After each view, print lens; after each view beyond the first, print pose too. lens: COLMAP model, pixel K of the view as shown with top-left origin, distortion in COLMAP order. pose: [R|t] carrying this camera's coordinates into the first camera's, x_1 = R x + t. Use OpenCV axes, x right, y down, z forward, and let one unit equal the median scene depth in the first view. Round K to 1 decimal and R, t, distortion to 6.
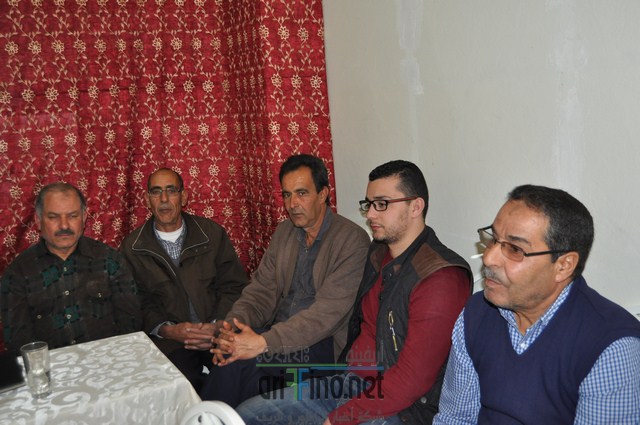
lens RADIAL K [[681.6, 0, 309.8], [0, 681.6, 235.6], [0, 0, 1]] dist [-0.005127, 0.000000]
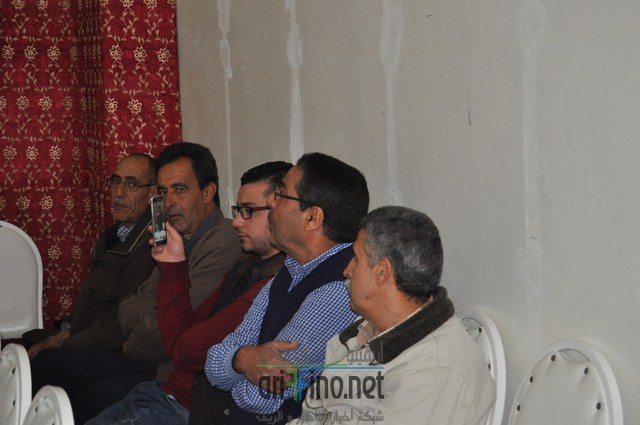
lens RADIAL K [[1494.4, 0, 320.3], [0, 1494.4, 212.5], [0, 0, 1]] dist [0.144590, 0.000000]
pose [[0.992962, 0.045721, -0.109249, 0.392278], [-0.054460, 0.995434, -0.078390, 0.105144], [0.105166, 0.083788, 0.990919, -0.794925]]
